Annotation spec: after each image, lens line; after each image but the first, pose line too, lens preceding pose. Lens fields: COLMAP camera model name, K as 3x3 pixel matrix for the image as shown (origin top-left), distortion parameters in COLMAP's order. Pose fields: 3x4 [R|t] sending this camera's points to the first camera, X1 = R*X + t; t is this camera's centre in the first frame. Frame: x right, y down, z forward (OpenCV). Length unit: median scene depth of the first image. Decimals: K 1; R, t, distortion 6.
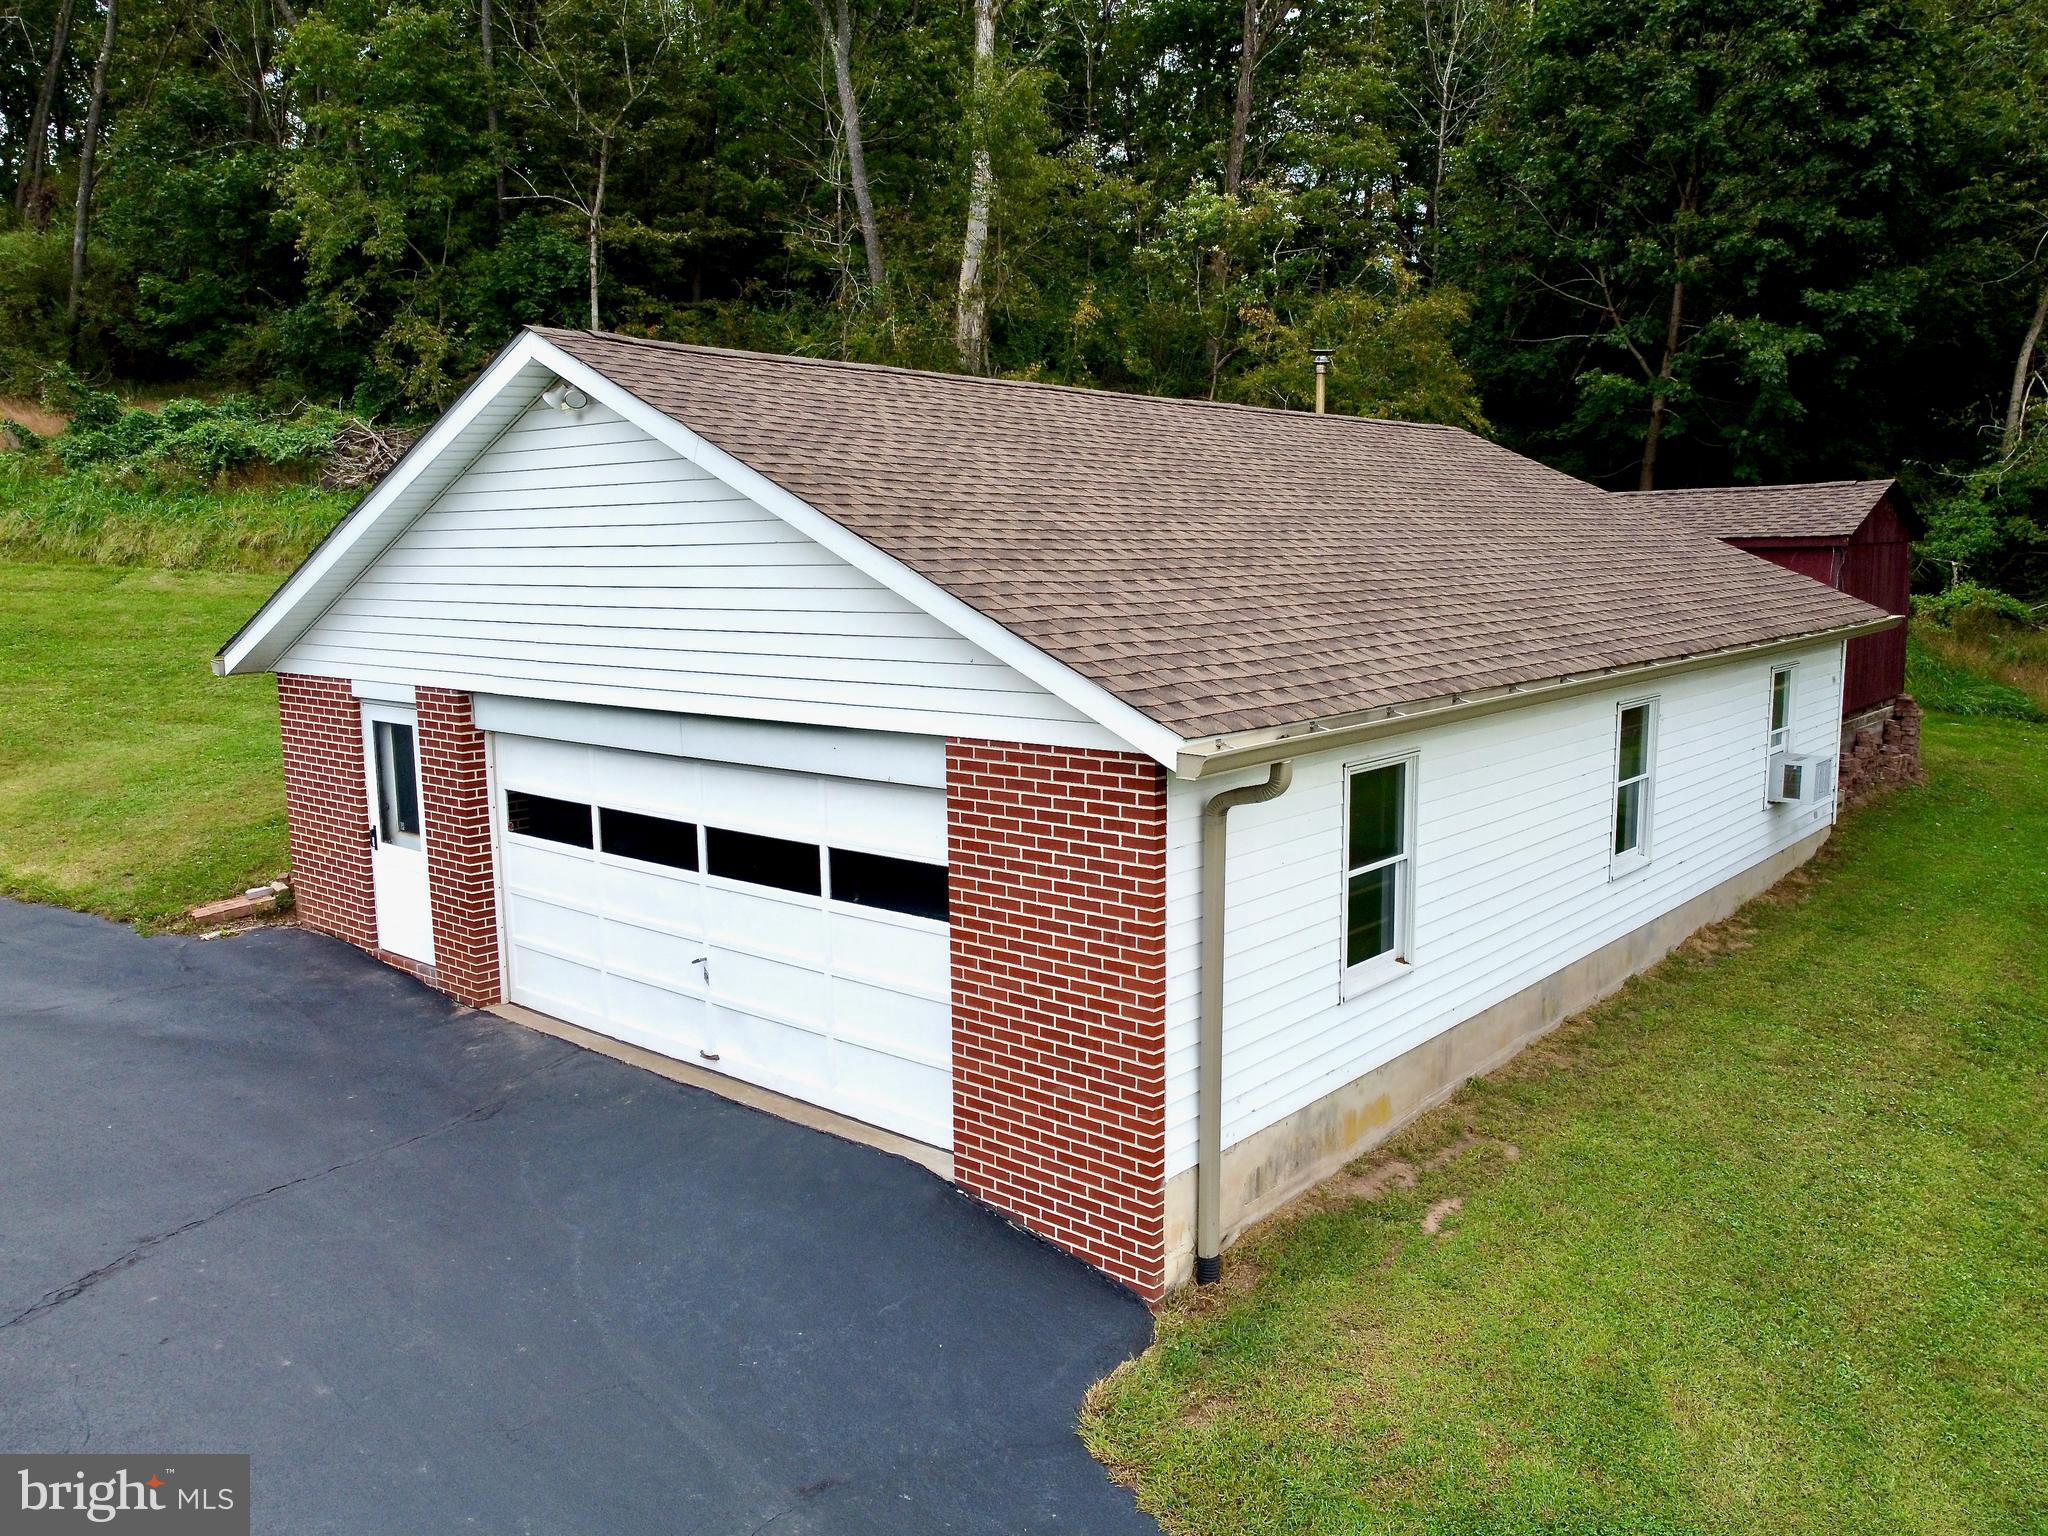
lens RADIAL K [[1533.5, 0, 1024.0], [0, 1533.5, 768.0], [0, 0, 1]] dist [0.002324, 0.004276]
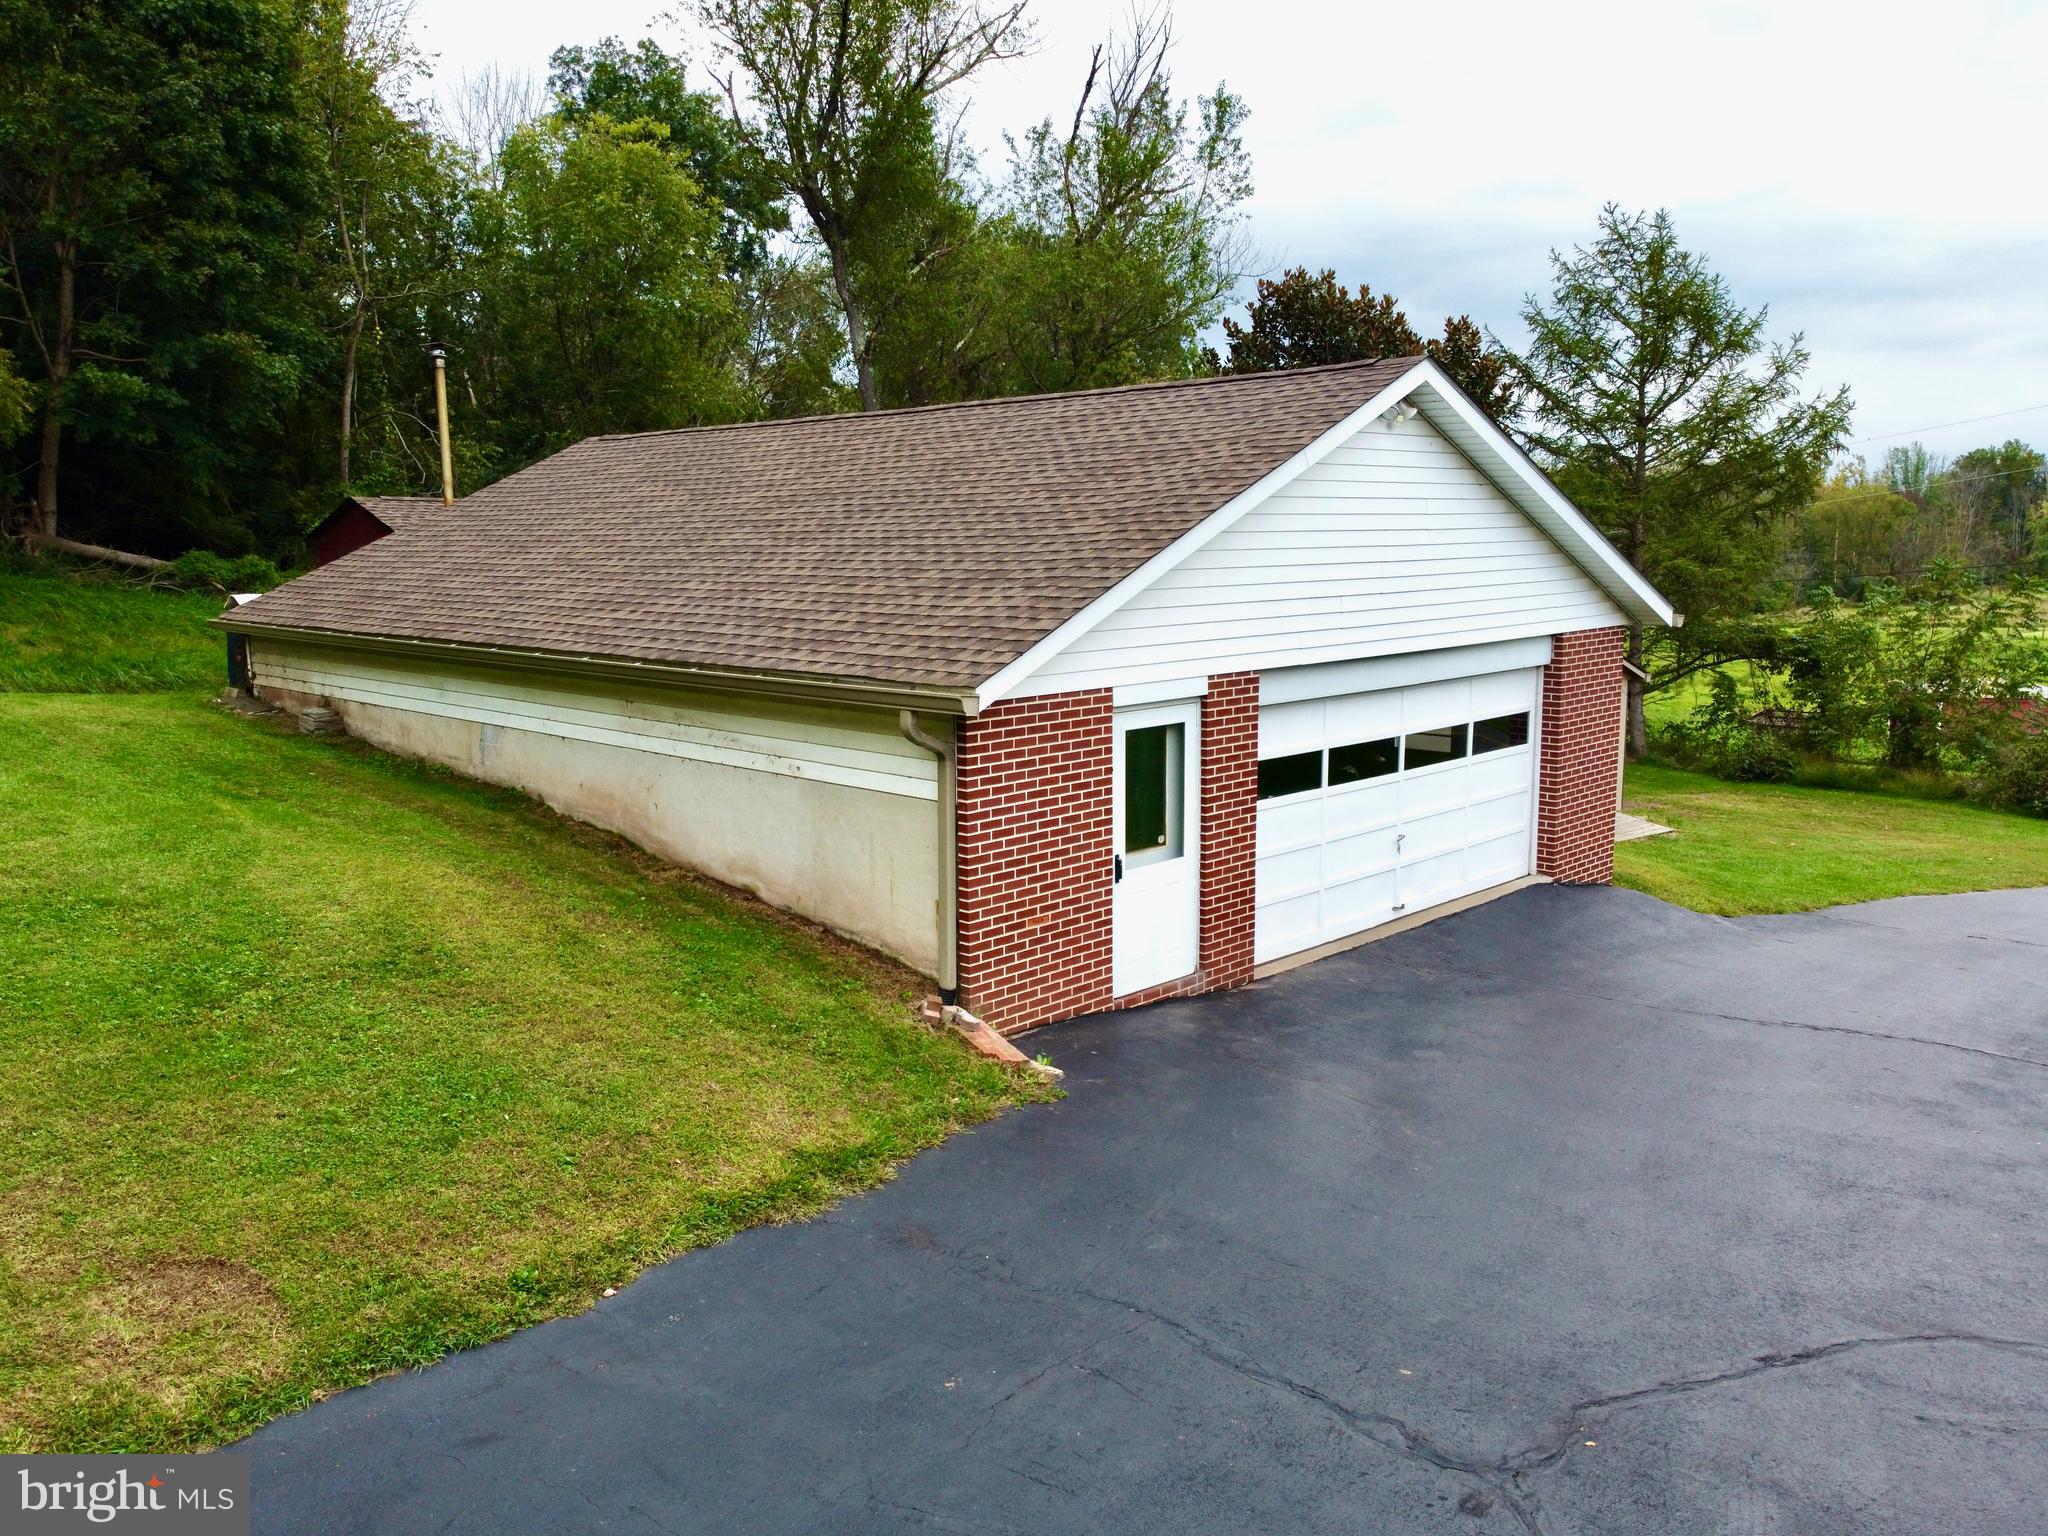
lens RADIAL K [[1533.5, 0, 1024.0], [0, 1533.5, 768.0], [0, 0, 1]] dist [0.002324, 0.004276]
pose [[0.074703, -0.139697, 0.987372, -0.917219], [0.157136, 0.979418, 0.126683, -0.092319], [-0.984747, 0.145689, 0.095117, 0.702817]]
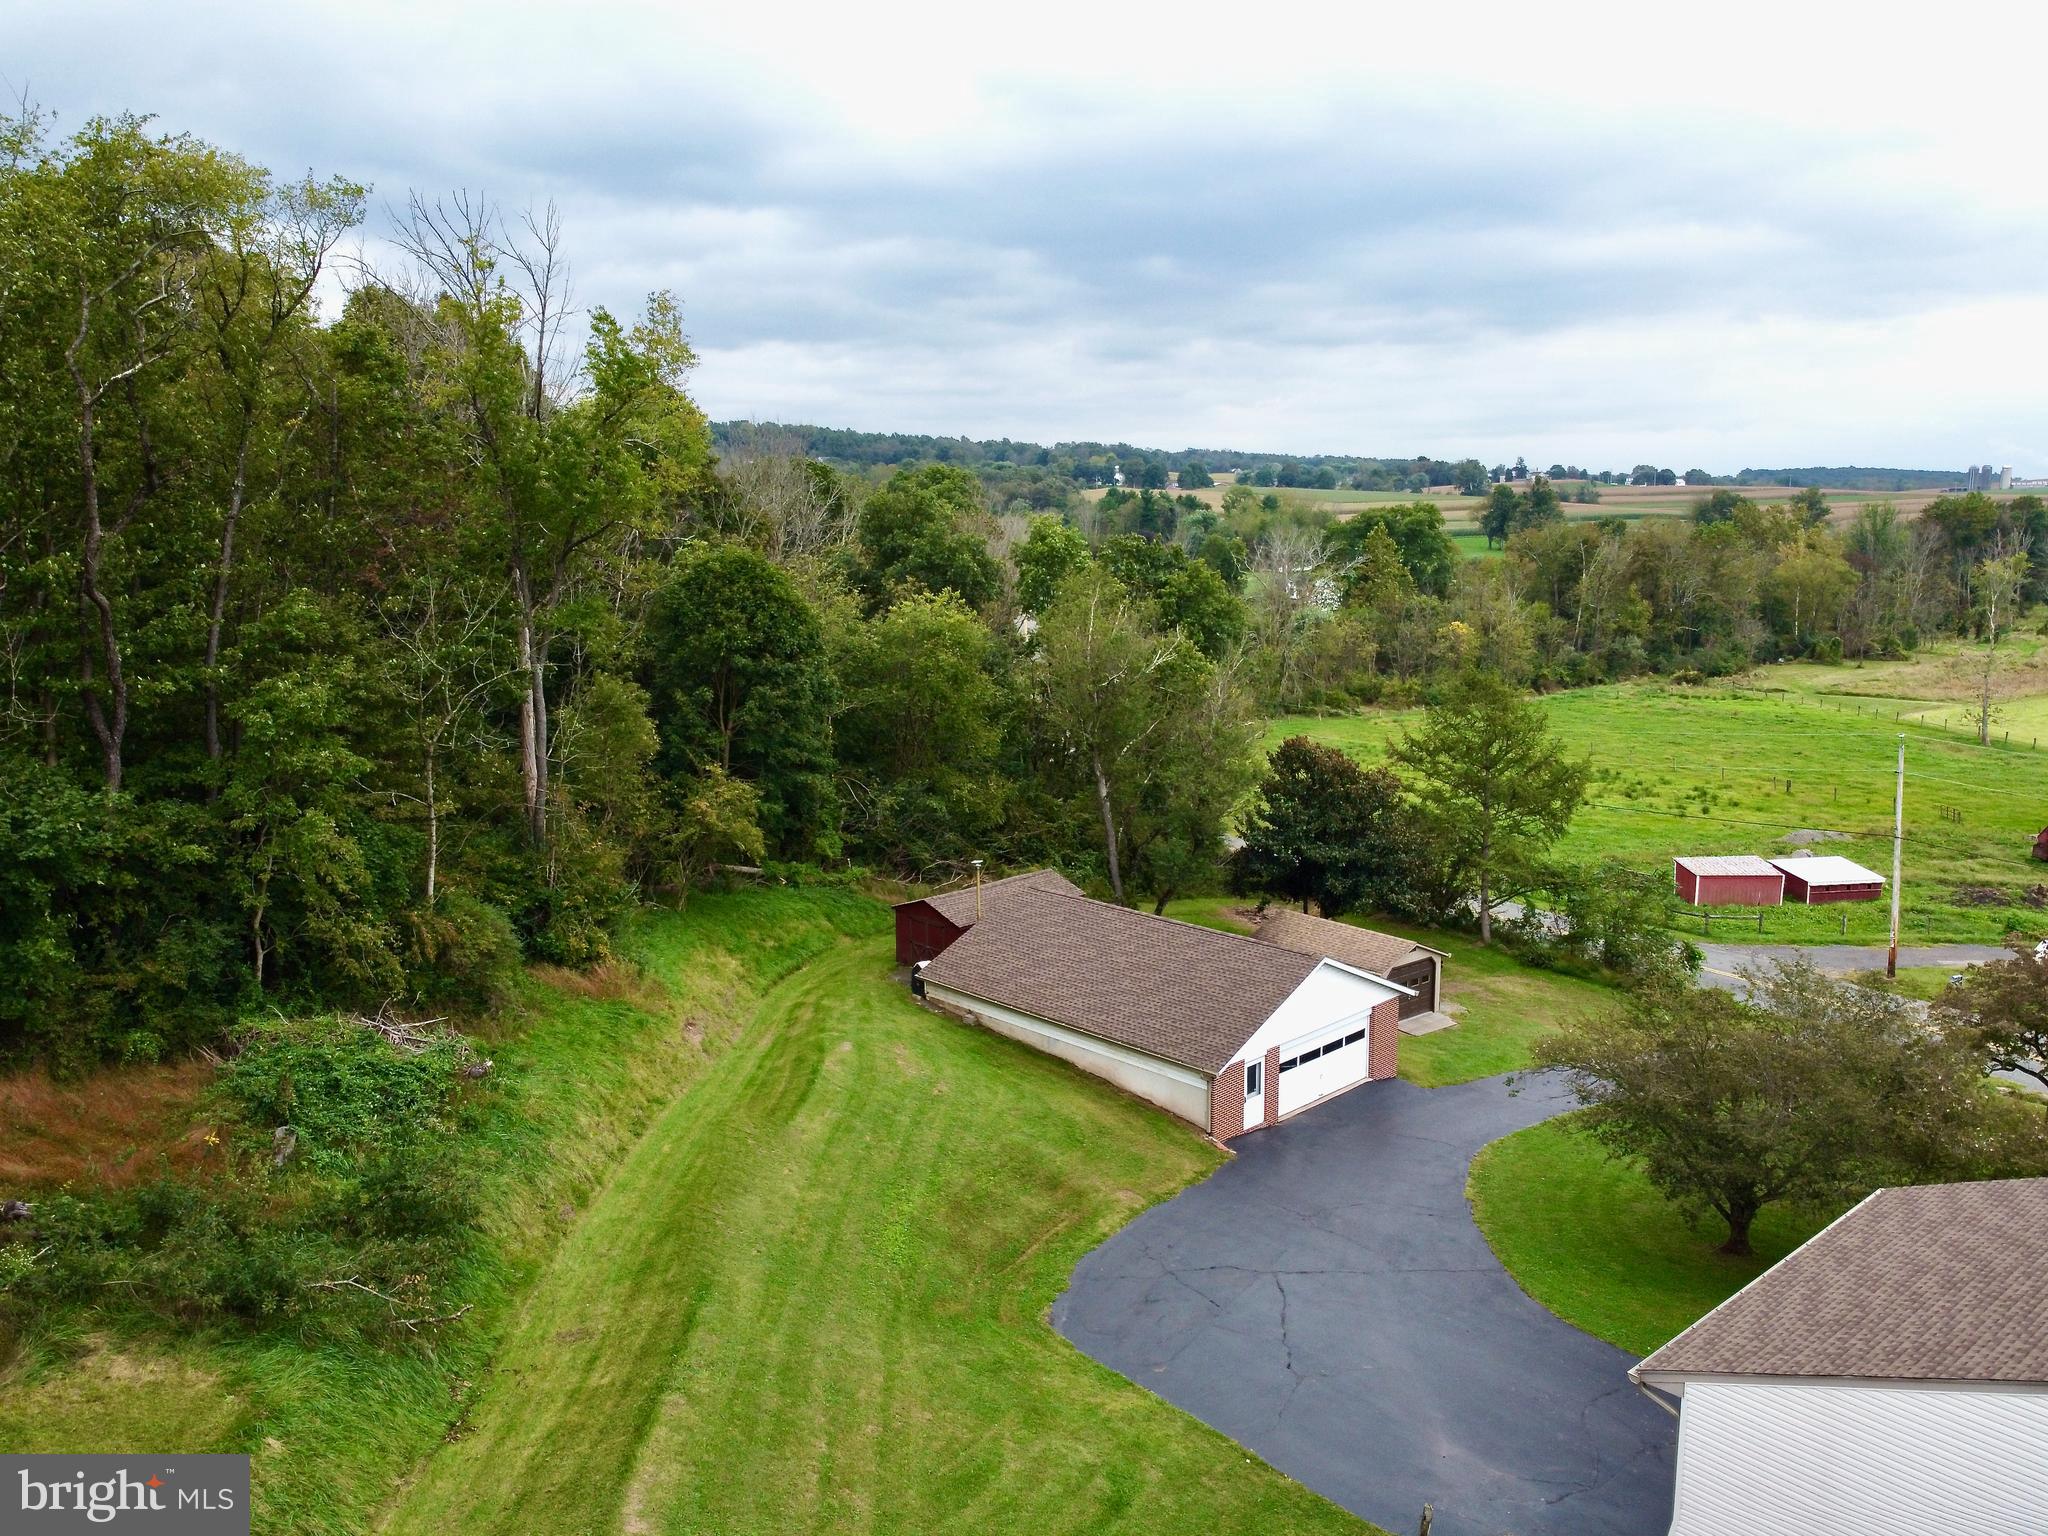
lens RADIAL K [[1533.5, 0, 1024.0], [0, 1533.5, 768.0], [0, 0, 1]] dist [0.002324, 0.004276]
pose [[0.099493, -0.161838, 0.981789, -2.798334], [0.166391, 0.975498, 0.143939, -0.951122], [-0.981028, 0.149040, 0.123983, 0.692754]]
